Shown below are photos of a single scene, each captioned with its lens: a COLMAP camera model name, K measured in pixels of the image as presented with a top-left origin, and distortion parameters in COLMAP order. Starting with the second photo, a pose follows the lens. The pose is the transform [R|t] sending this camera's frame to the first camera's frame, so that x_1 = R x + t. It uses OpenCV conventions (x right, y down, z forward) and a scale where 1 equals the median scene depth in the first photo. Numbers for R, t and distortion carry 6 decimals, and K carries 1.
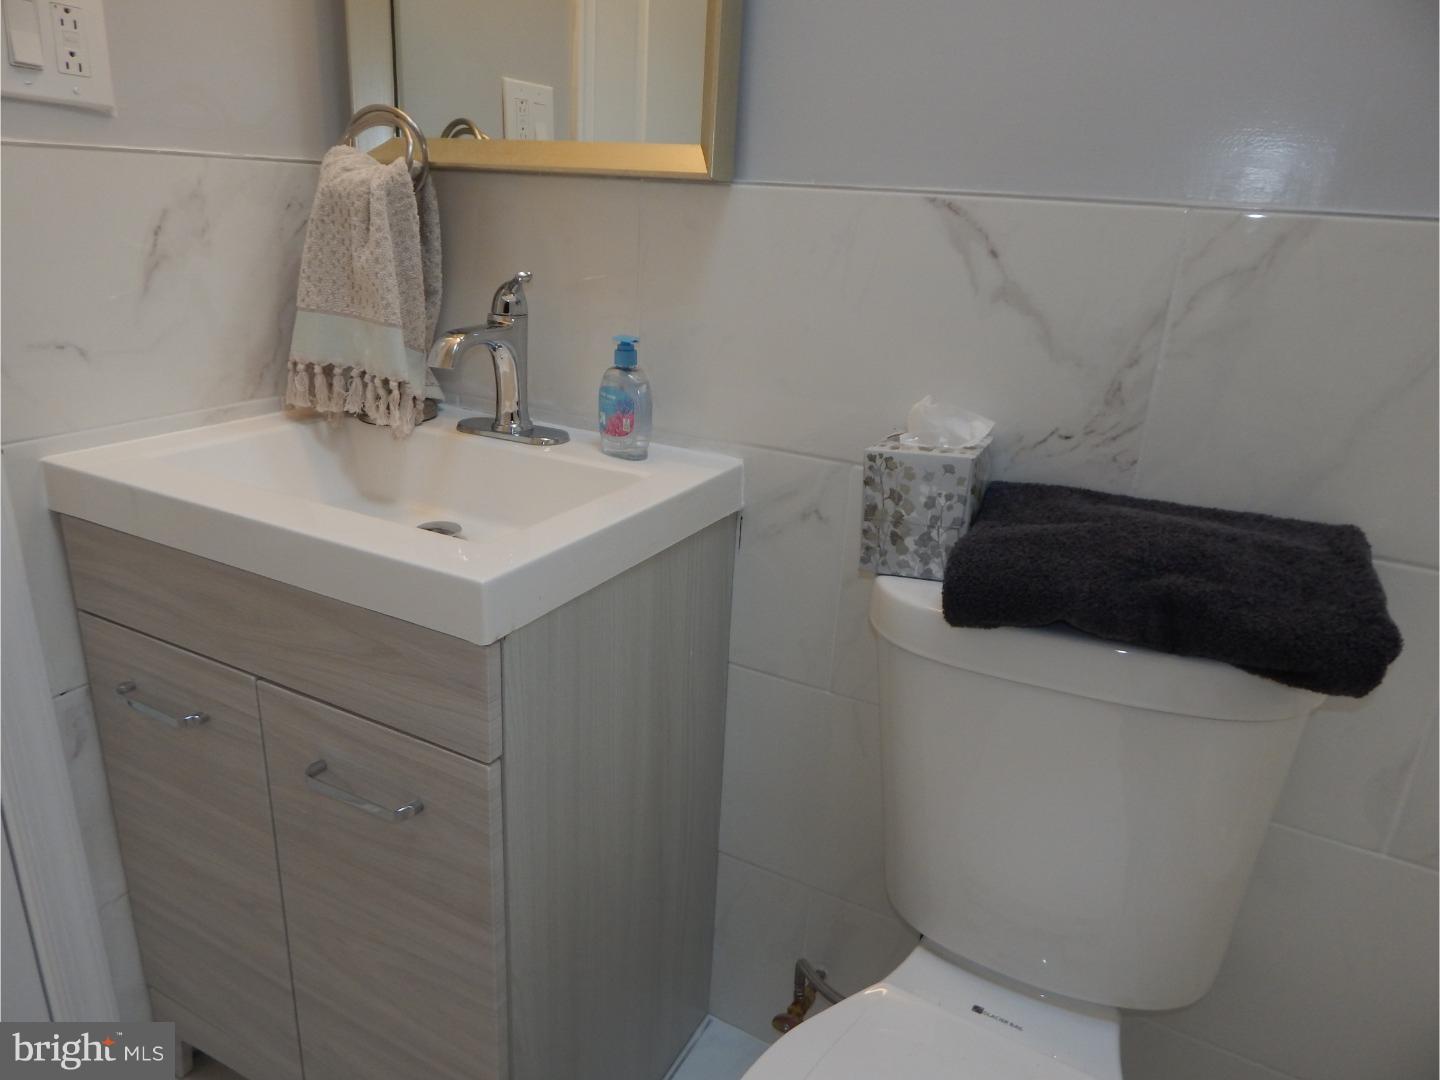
lens RADIAL K [[944.2, 0, 720.0], [0, 944.2, 538.0], [0, 0, 1]] dist [0.008160, -0.013540]
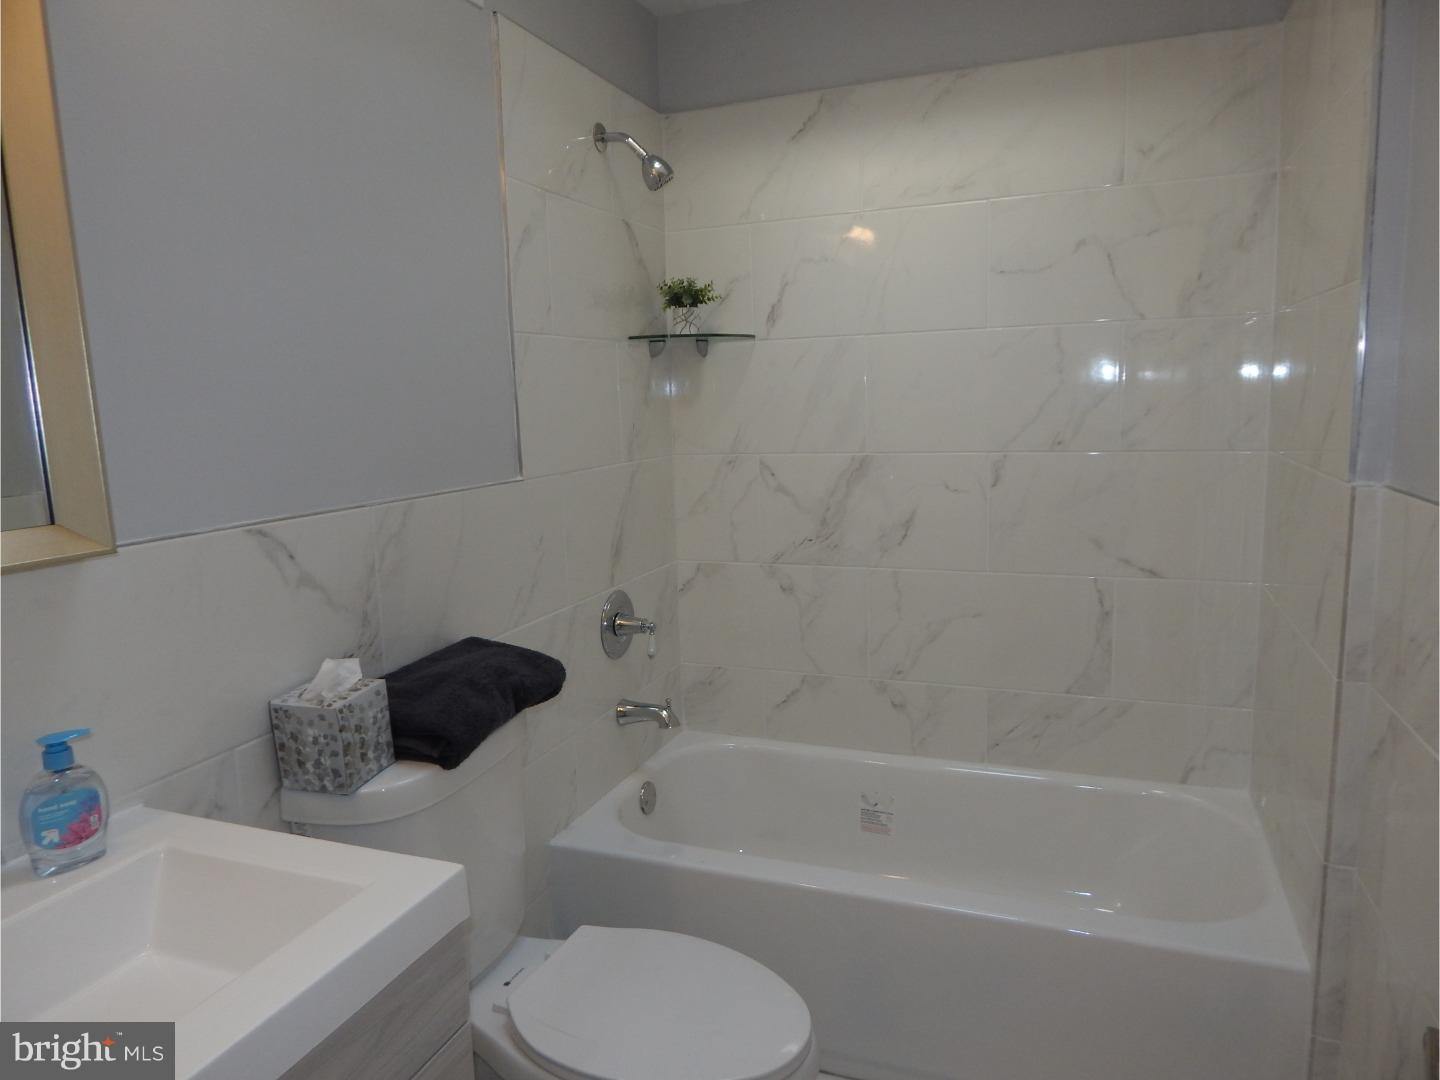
lens RADIAL K [[944.2, 0, 720.1], [0, 944.2, 539.7], [0, 0, 1]] dist [0.008160, -0.013540]
pose [[-0.130697, -0.196631, 0.971728, -1.176563], [0.347090, 0.909032, 0.230628, -0.430091], [-0.928680, 0.367419, -0.050560, 0.463748]]
